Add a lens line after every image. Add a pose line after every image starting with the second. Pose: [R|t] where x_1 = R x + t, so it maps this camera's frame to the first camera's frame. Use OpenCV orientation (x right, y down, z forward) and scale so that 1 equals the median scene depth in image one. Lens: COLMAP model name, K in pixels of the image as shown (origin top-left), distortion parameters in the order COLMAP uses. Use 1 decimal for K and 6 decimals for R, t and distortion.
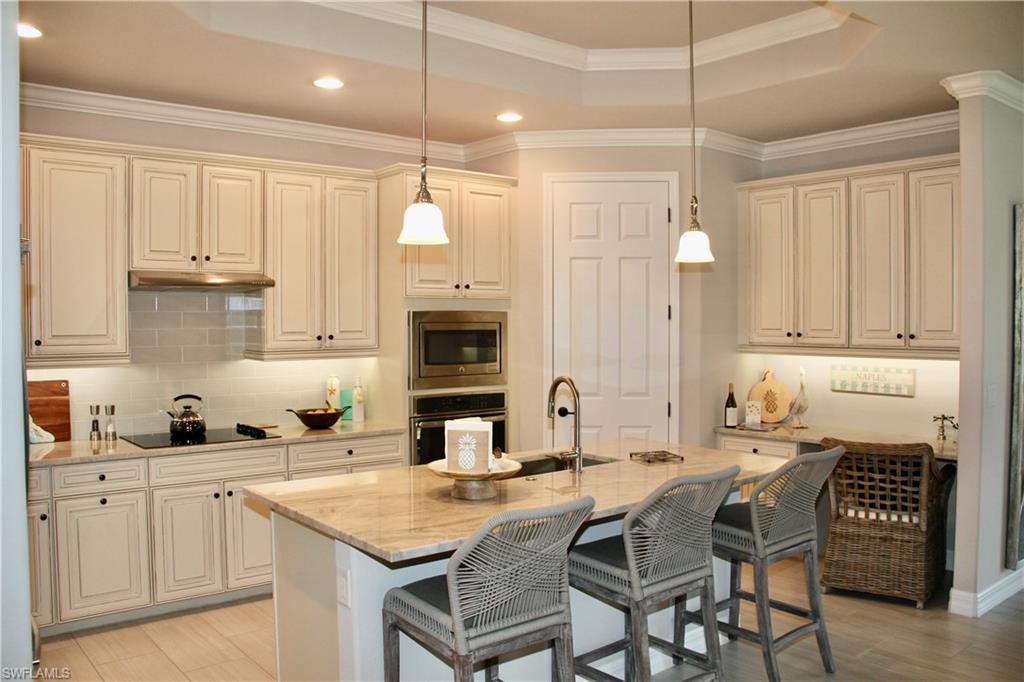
lens RADIAL K [[853.4, 0, 520.8], [0, 853.4, 343.2], [0, 0, 1]] dist [-0.169330, 0.129690]
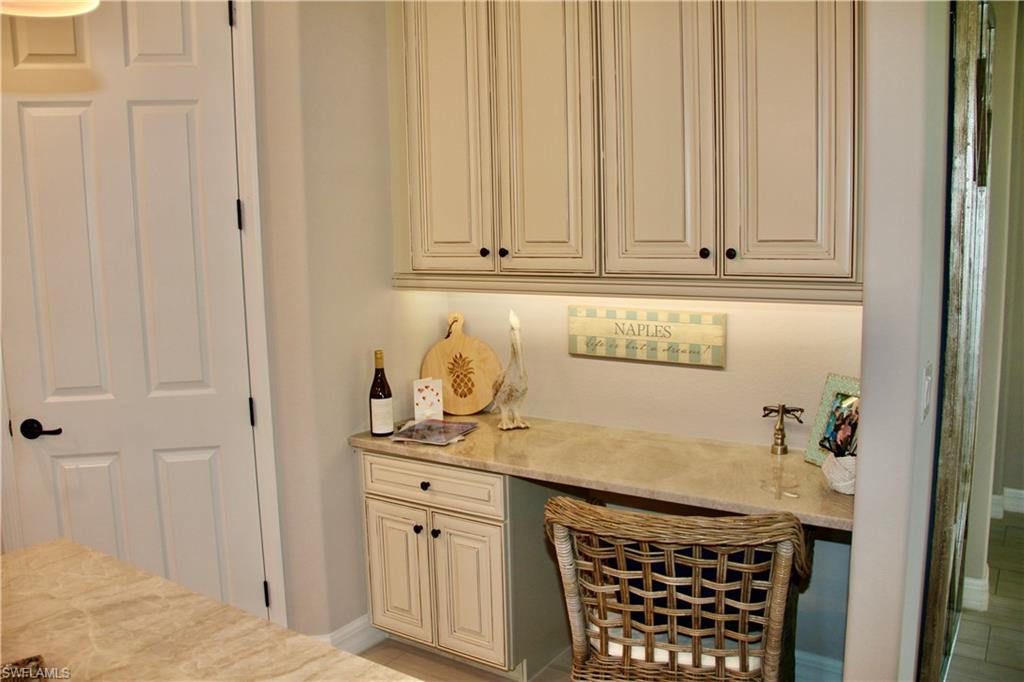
lens RADIAL K [[853.4, 0, 514.3], [0, 853.4, 340.9], [0, 0, 1]] dist [-0.169330, 0.129690]
pose [[0.959837, -0.055522, 0.275009, 0.199646], [0.026901, 0.993919, 0.106773, -0.012031], [-0.279265, -0.095087, 0.955494, 0.519025]]
